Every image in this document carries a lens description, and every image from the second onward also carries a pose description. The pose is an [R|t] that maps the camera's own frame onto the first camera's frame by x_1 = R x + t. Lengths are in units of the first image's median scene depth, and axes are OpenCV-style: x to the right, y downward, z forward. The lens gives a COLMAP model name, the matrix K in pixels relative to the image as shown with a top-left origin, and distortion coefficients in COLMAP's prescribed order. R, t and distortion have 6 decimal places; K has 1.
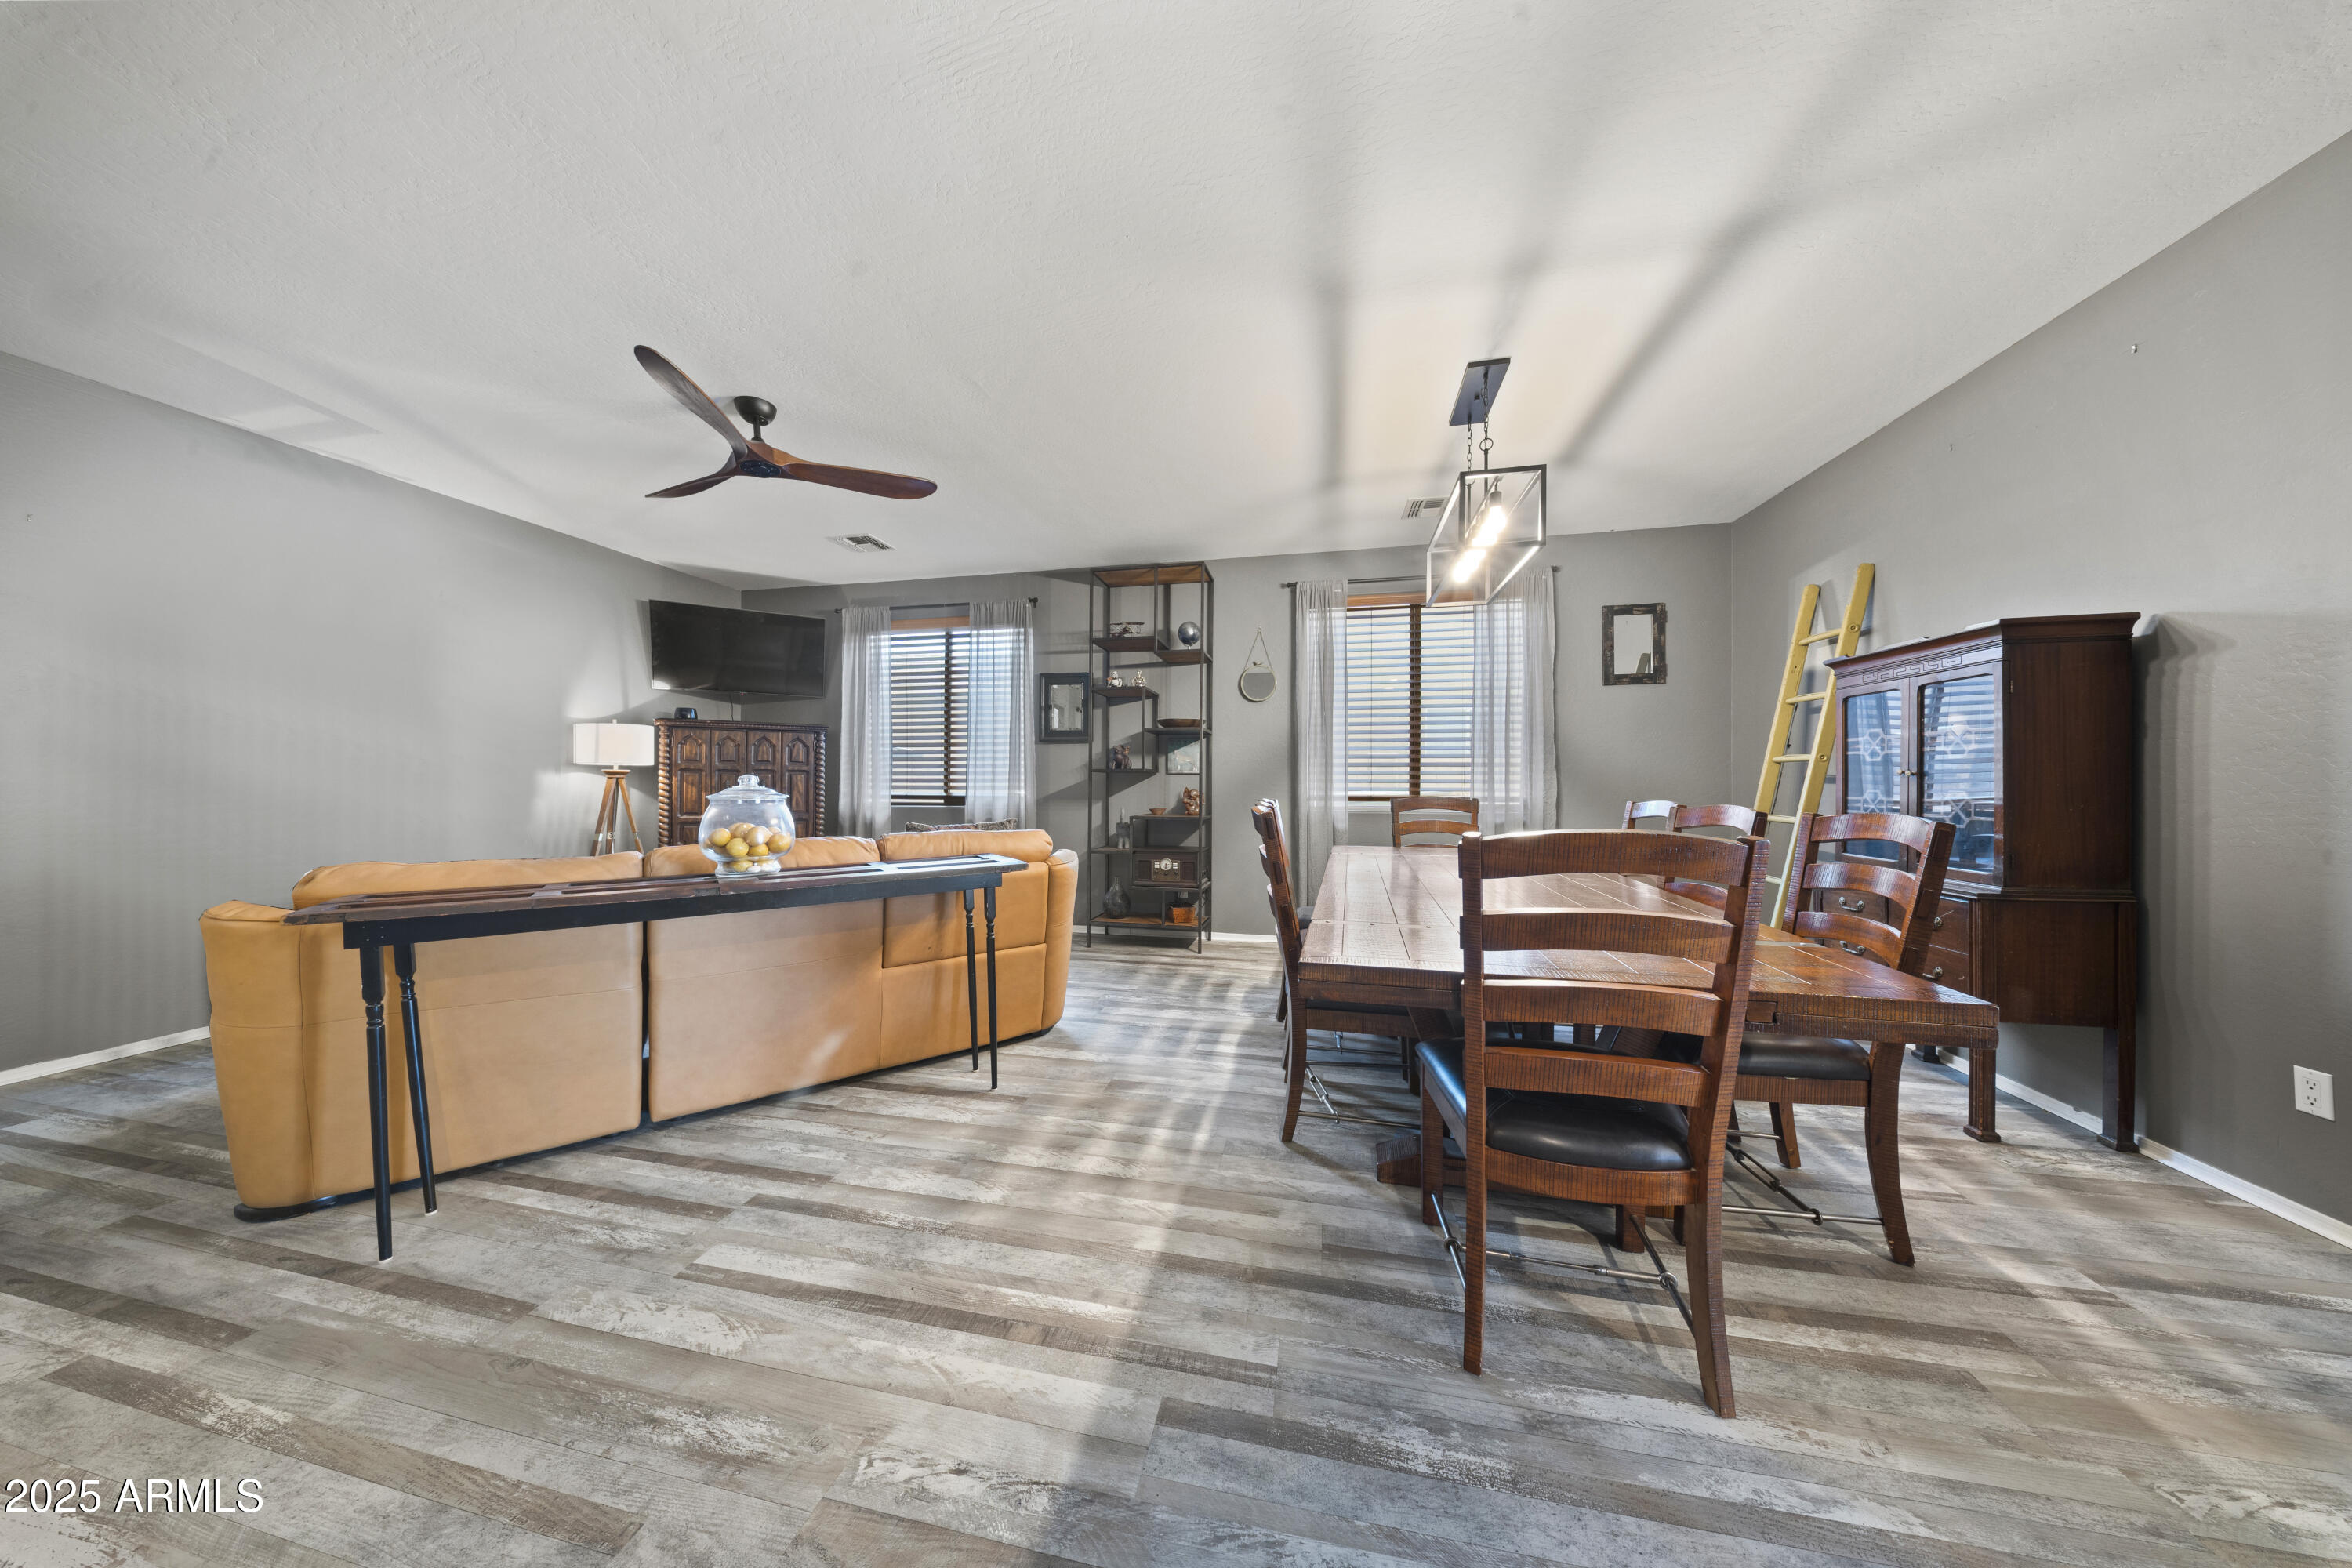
lens RADIAL K [[690.1, 0, 1176.0], [0, 690.1, 784.0], [0, 0, 1]] dist [0.000435, -0.001938]
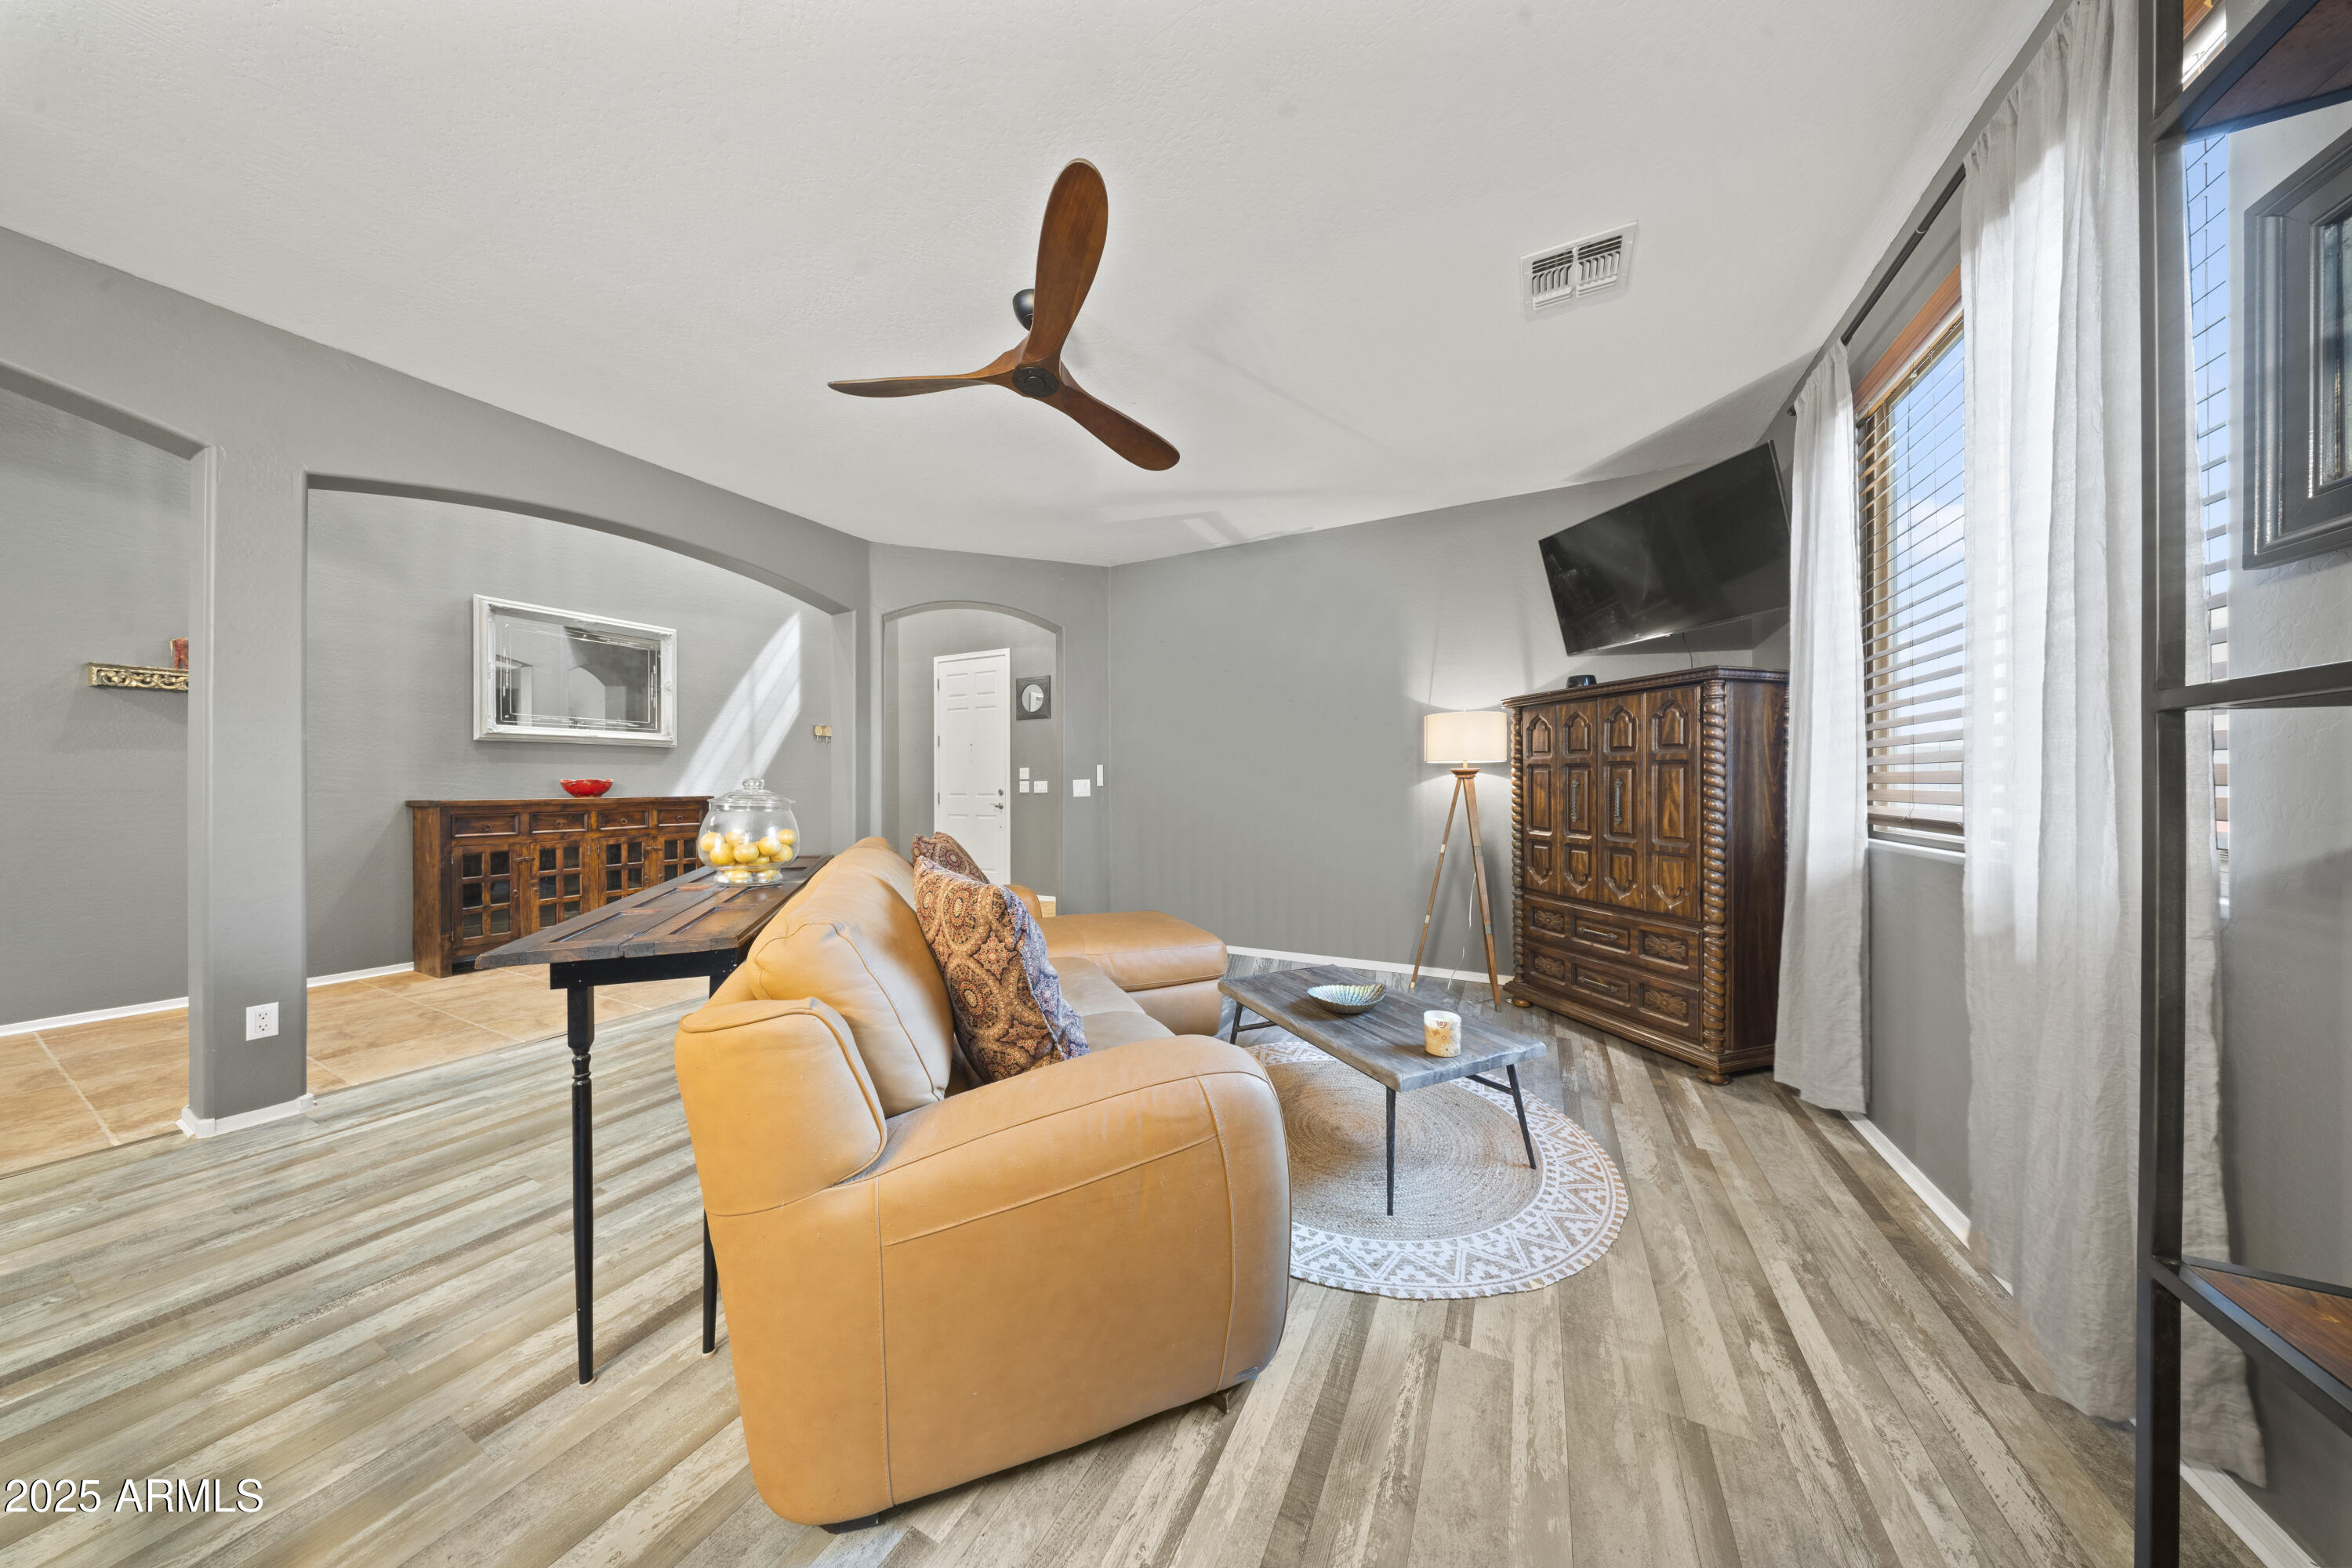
lens RADIAL K [[685.2, 0, 1184.2], [0, 685.2, 789.0], [0, 0, 1]] dist [0.000590, -0.001916]
pose [[-0.254398, 0.010888, -0.967038, 0.066370], [0.002829, 0.999941, 0.010514, -0.006211], [0.967096, -0.000061, -0.254413, 0.883192]]
